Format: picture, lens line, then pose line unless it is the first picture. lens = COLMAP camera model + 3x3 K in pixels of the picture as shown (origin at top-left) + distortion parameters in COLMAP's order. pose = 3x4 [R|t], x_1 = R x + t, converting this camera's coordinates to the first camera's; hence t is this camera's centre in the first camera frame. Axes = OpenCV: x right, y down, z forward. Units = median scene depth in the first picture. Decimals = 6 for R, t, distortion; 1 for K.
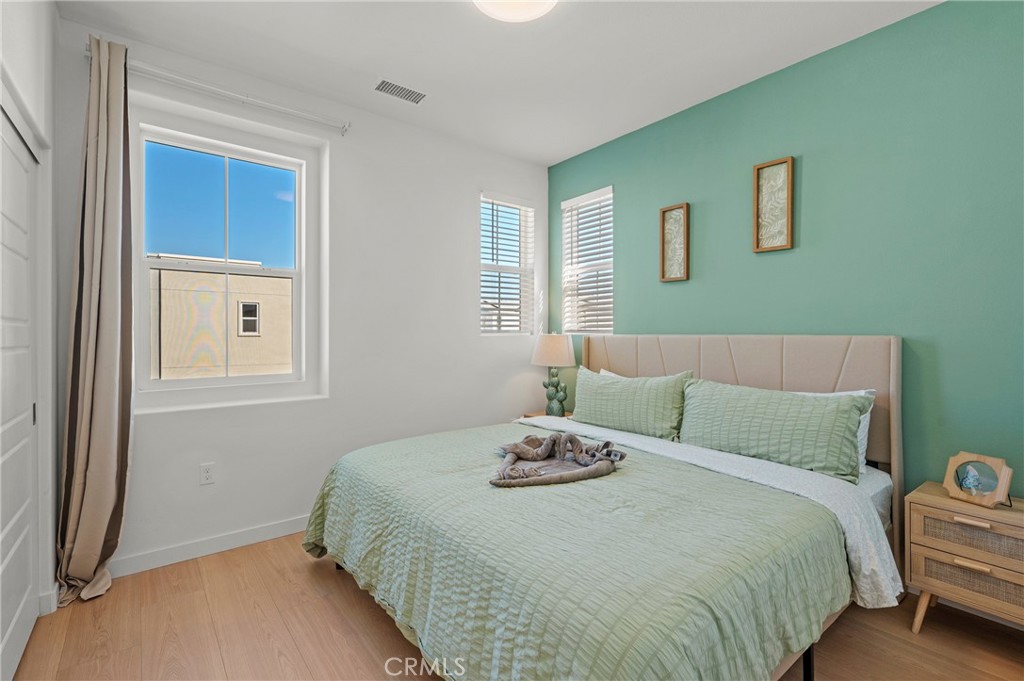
lens RADIAL K [[455.4, 0, 511.7], [0, 455.4, 336.4], [0, 0, 1]] dist [-0.003384, -0.000701]
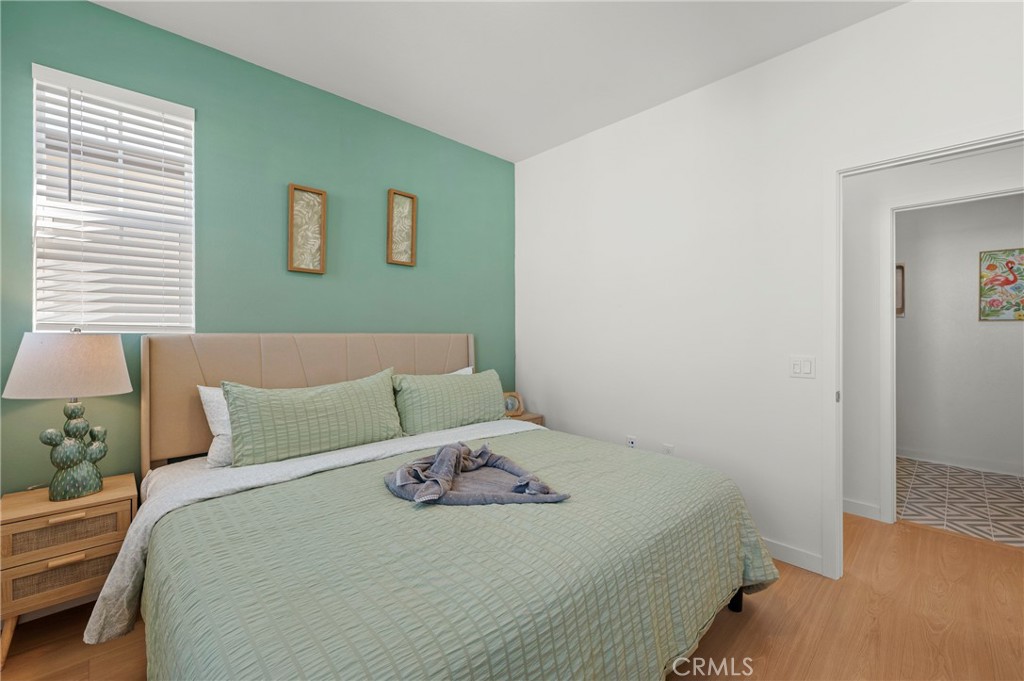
lens RADIAL K [[424.6, 0, 516.3], [0, 424.6, 329.8], [0, 0, 1]] dist [0.004254, 0.000610]
pose [[-0.085350, 0.010801, 0.996293, -0.590651], [0.008559, 0.999912, -0.010107, 0.001440], [-0.996314, 0.007665, -0.085435, 0.790390]]
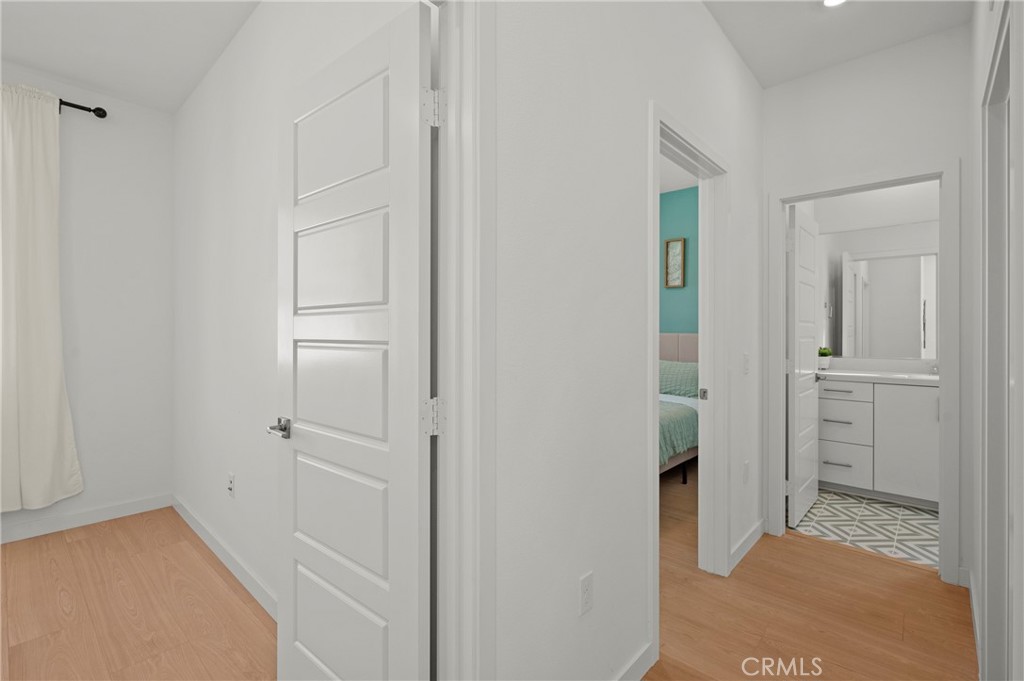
lens RADIAL K [[455.4, 0, 516.8], [0, 455.4, 335.5], [0, 0, 1]] dist [-0.003384, -0.000701]
pose [[0.986092, 0.002711, 0.166178, -0.359445], [-0.002415, 0.999995, -0.001983, 0.011038], [-0.166182, 0.001555, 0.986094, -0.708724]]
